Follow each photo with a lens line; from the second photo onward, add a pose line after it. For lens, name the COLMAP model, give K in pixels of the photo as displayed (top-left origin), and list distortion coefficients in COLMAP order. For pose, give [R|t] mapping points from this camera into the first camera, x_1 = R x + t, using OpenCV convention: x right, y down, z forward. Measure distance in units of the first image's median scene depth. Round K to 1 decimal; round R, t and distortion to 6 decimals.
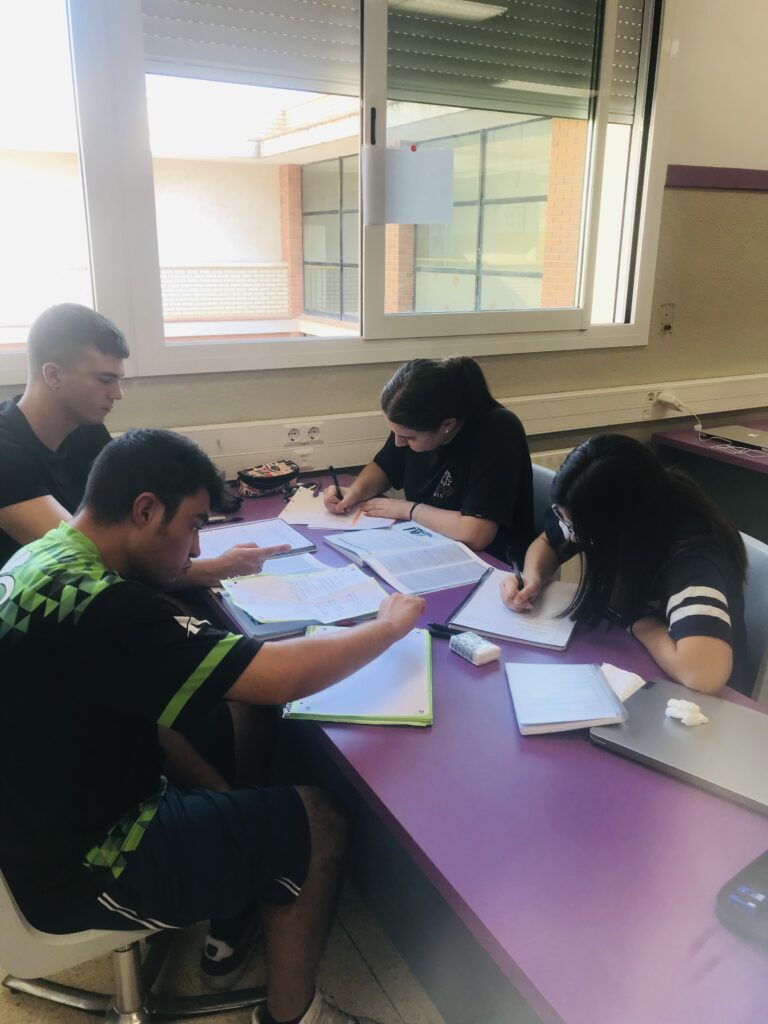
lens RADIAL K [[831.3, 0, 384.0], [0, 831.3, 512.0], [0, 0, 1]] dist [0.050832, -0.007693]
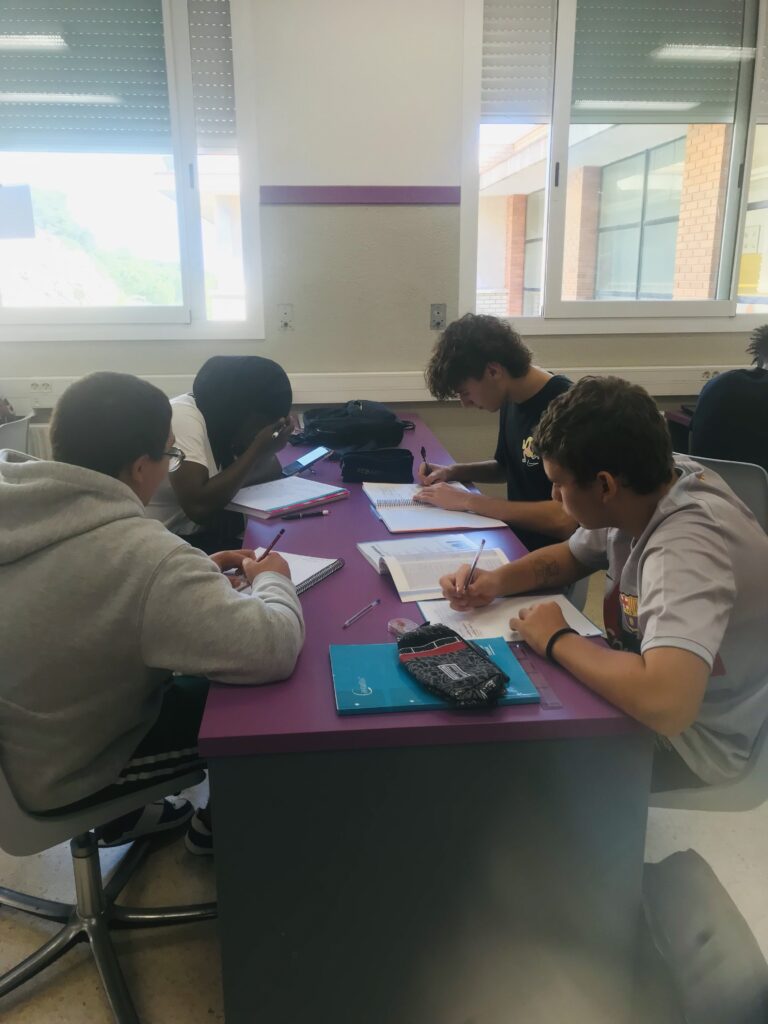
lens RADIAL K [[860.4, 0, 384.0], [0, 860.4, 512.0], [0, 0, 1]] dist [-0.166974, 0.486605]
pose [[0.934366, 0.082866, -0.346545, 0.207863], [-0.095976, 0.995166, -0.020807, 0.009267], [0.343146, 0.052702, 0.937802, -0.001845]]
